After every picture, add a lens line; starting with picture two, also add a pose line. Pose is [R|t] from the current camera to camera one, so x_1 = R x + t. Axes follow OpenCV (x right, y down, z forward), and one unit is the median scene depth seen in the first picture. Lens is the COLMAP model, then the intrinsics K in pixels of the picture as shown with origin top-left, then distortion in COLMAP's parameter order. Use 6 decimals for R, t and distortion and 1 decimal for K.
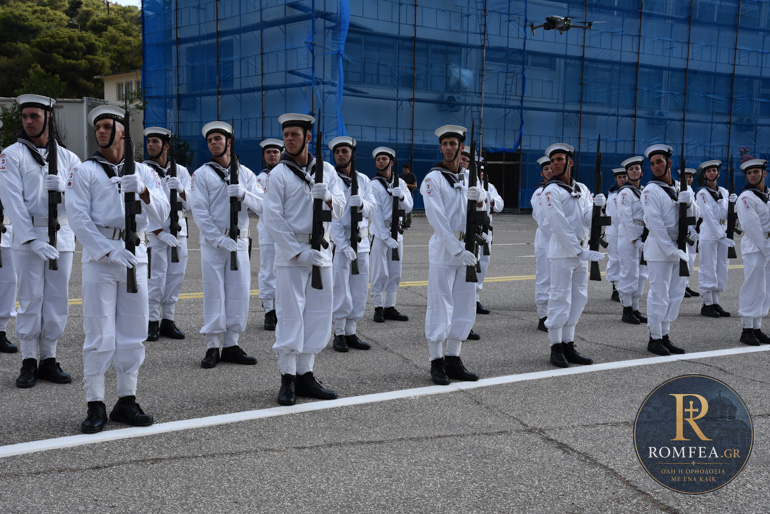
lens RADIAL K [[1021.7, 0, 384.4], [0, 1021.7, 257.0], [0, 0, 1]] dist [0.046056, 0.000000]
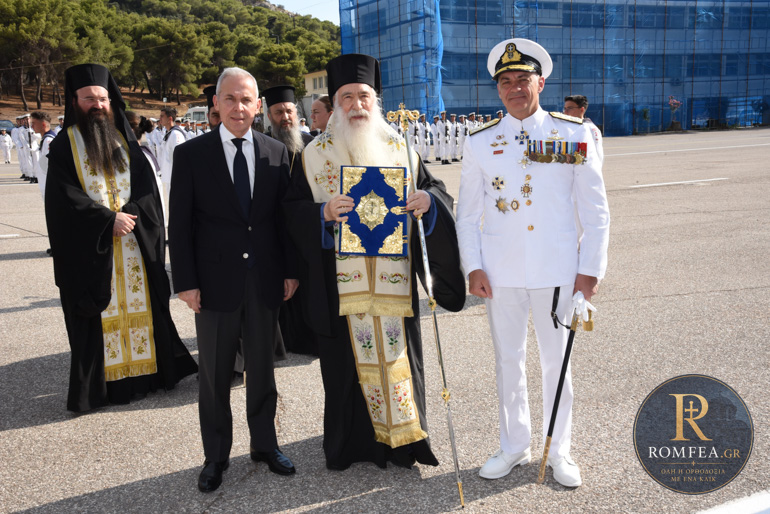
lens RADIAL K [[858.4, 0, 383.1], [0, 858.4, 258.3], [0, 0, 1]] dist [0.153393, 0.000000]
pose [[0.987296, -0.037251, -0.154463, 0.076688], [0.046733, 0.997210, 0.058214, 0.063138], [0.151864, -0.064693, 0.986282, -0.591089]]
